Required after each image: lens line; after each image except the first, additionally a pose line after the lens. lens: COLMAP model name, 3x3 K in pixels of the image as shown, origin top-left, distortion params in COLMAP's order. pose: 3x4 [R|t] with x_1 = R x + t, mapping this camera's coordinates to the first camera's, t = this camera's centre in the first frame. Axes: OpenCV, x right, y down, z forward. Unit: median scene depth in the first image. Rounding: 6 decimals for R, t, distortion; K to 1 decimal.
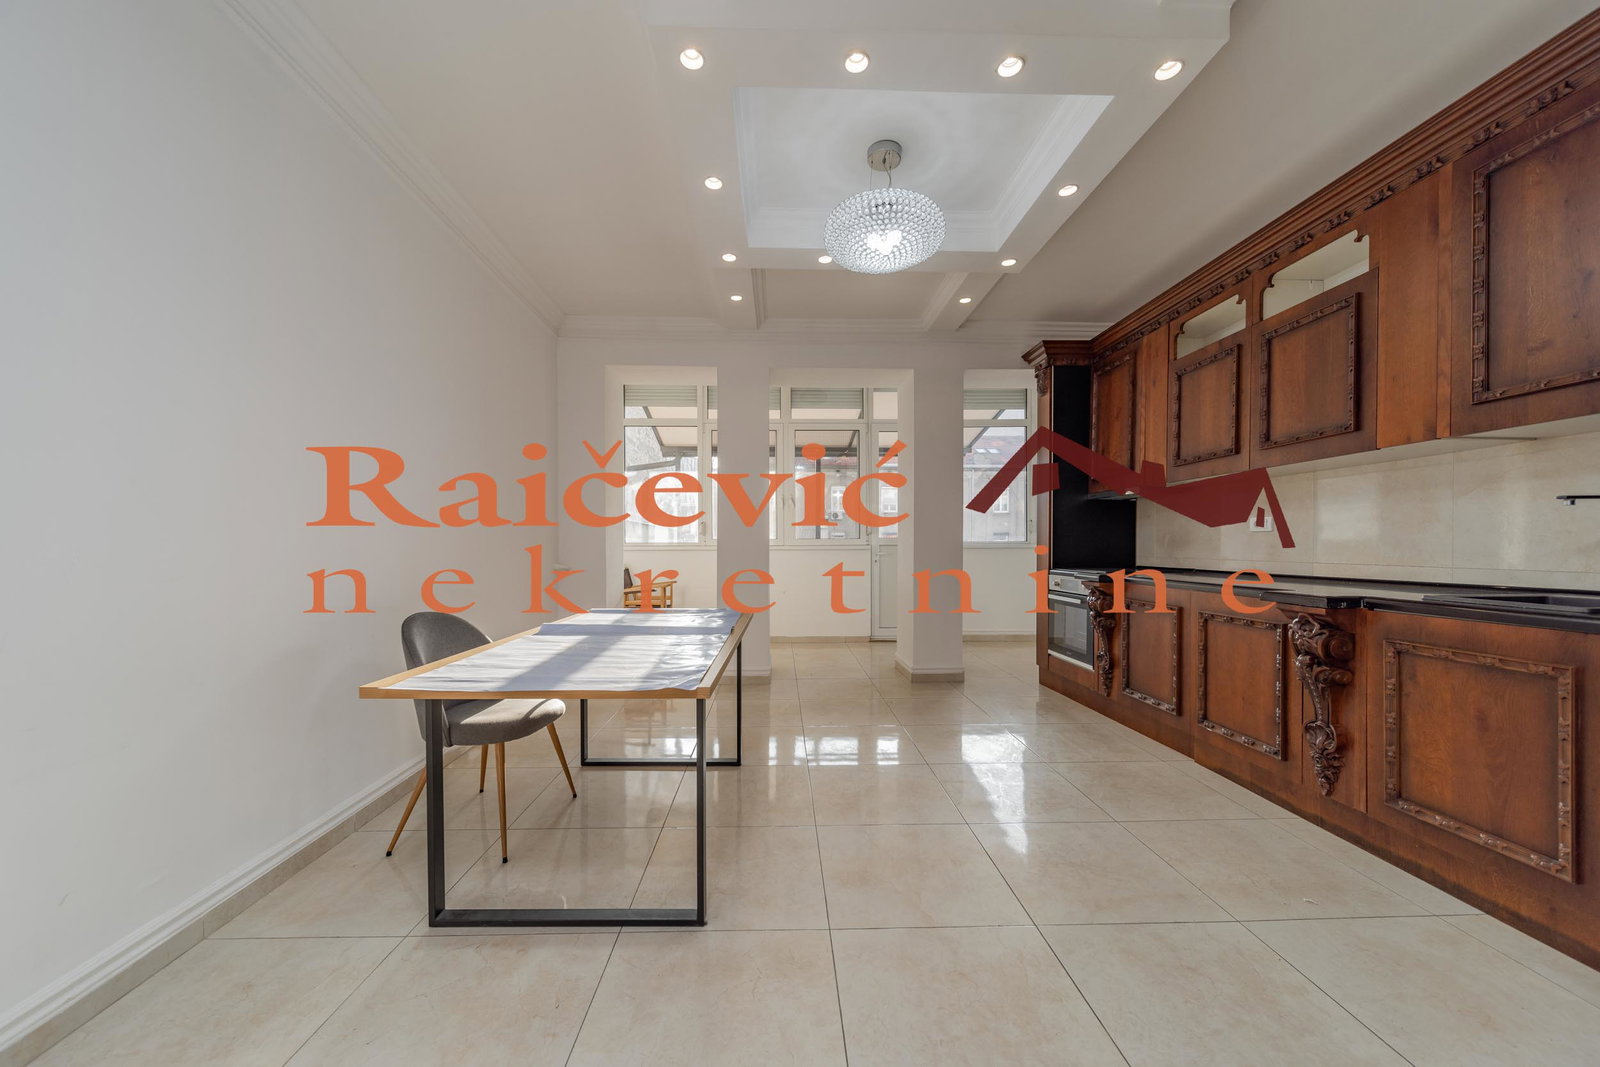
lens RADIAL K [[570.1, 0, 793.2], [0, 570.1, 537.8], [0, 0, 1]] dist [-0.003490, -0.000145]
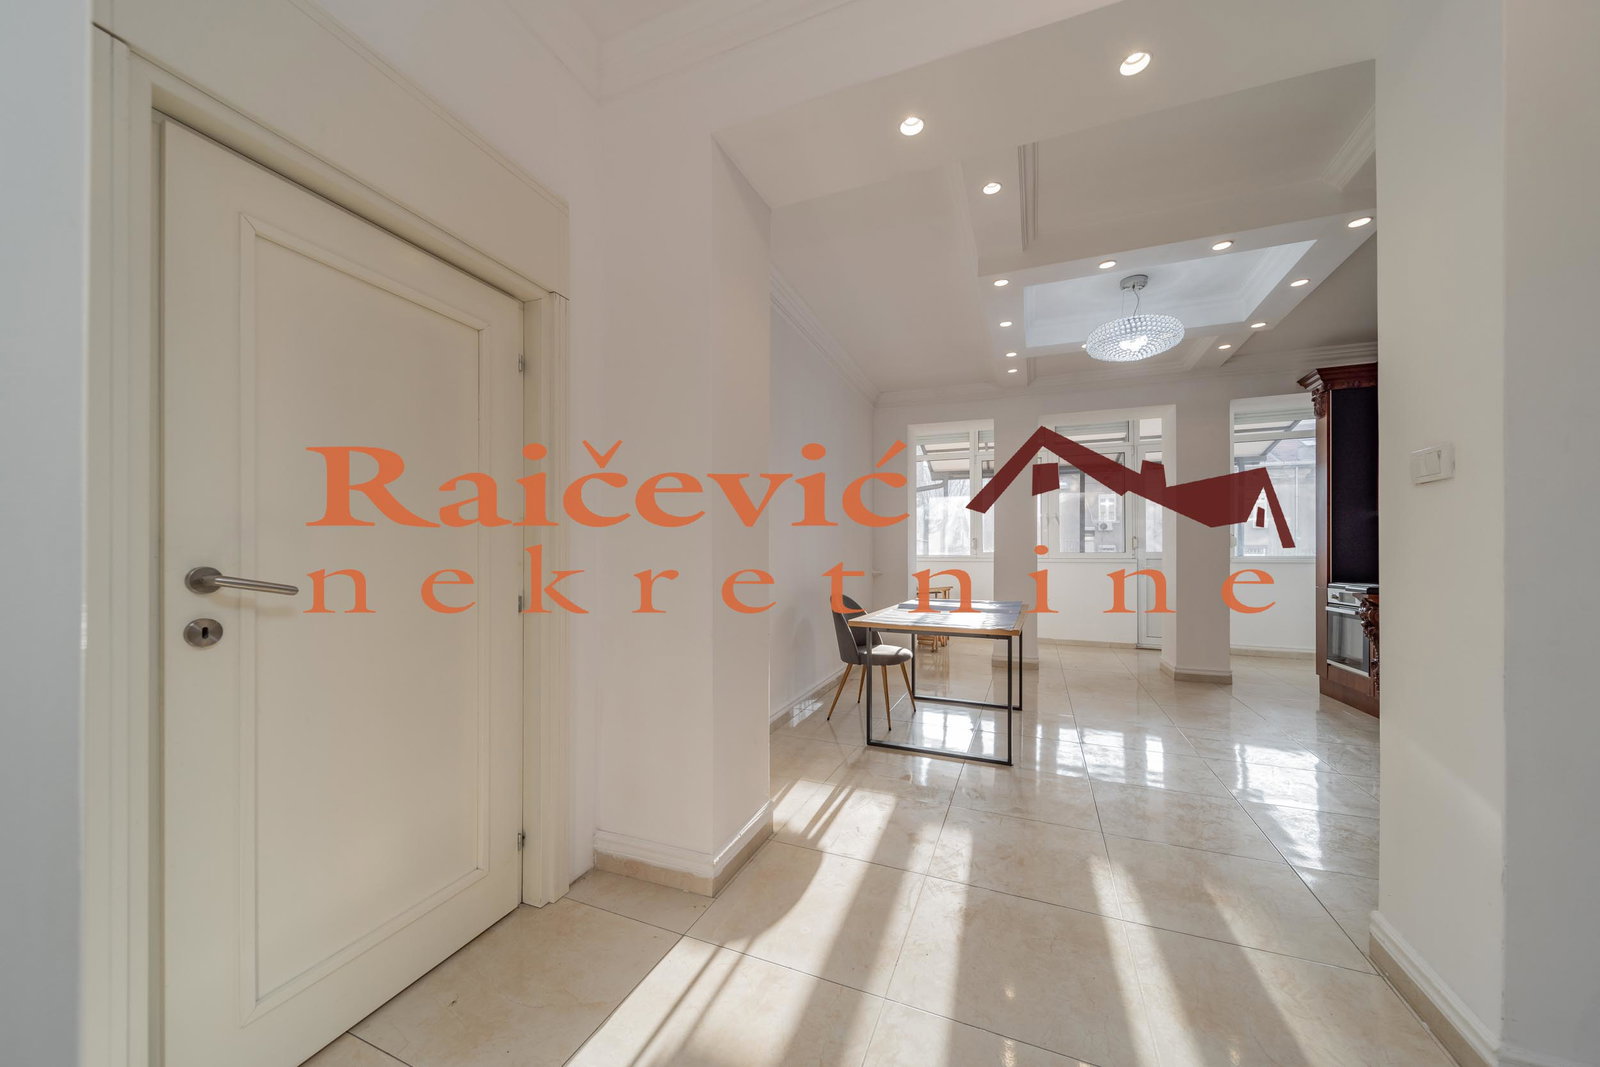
lens RADIAL K [[570.1, 0, 790.6], [0, 570.1, 540.4], [0, 0, 1]] dist [-0.003490, -0.000145]
pose [[0.909092, -0.002138, -0.416589, -0.016303], [-0.004822, 0.999866, -0.015653, -0.002487], [0.416566, 0.016239, 0.908960, -0.373040]]
